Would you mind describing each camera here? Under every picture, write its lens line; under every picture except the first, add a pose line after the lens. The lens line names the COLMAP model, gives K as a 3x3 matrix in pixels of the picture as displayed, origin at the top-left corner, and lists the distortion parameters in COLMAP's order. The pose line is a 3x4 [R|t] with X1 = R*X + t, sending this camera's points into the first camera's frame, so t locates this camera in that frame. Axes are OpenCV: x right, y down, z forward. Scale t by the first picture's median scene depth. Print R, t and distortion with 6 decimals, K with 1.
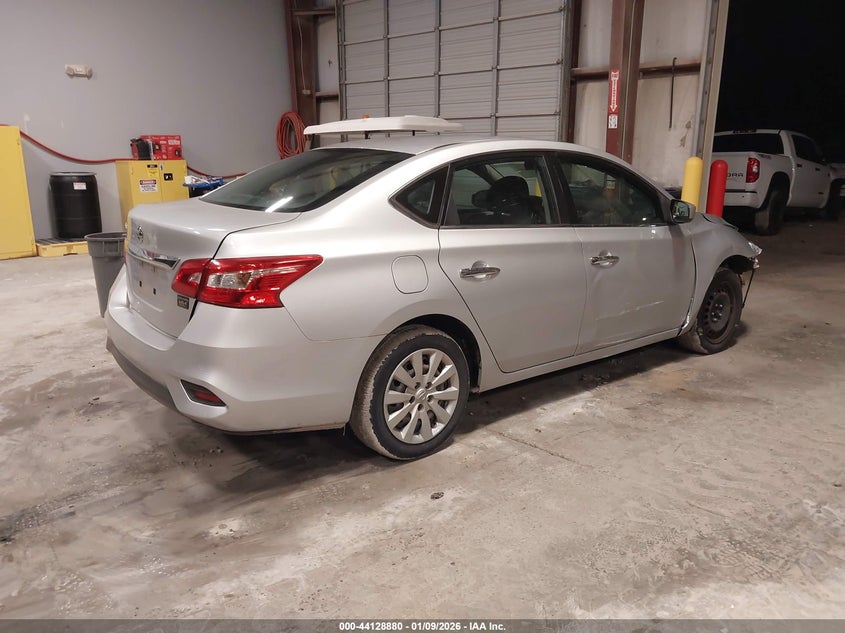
lens RADIAL K [[676.4, 0, 425.9], [0, 676.4, 317.1], [0, 0, 1]] dist [0.005781, -0.002769]
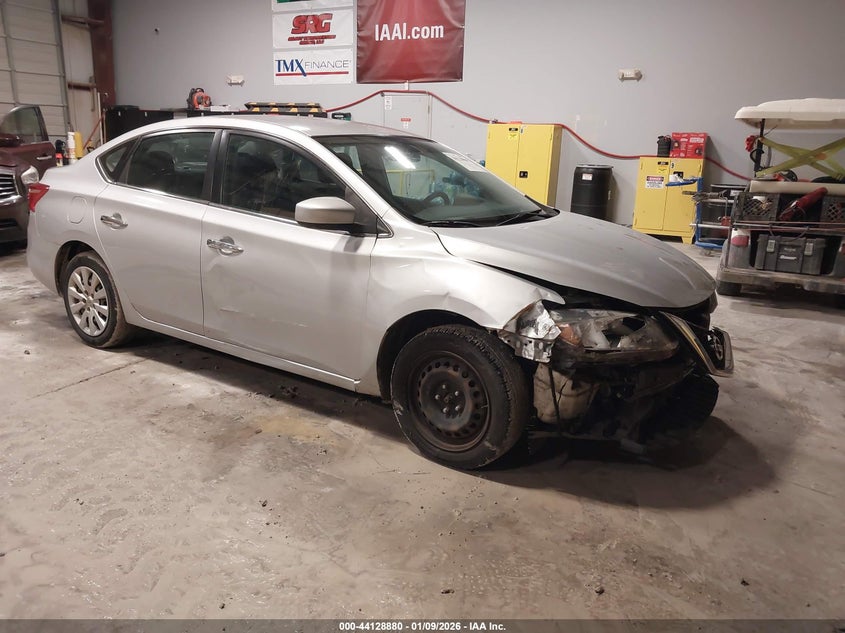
lens RADIAL K [[676.4, 0, 425.9], [0, 676.4, 317.1], [0, 0, 1]] dist [0.005781, -0.002769]
pose [[0.282655, 0.246739, -0.926945, 1.128516], [-0.257806, 0.950336, 0.174352, -0.209096], [0.923928, 0.189690, 0.332228, 0.888001]]
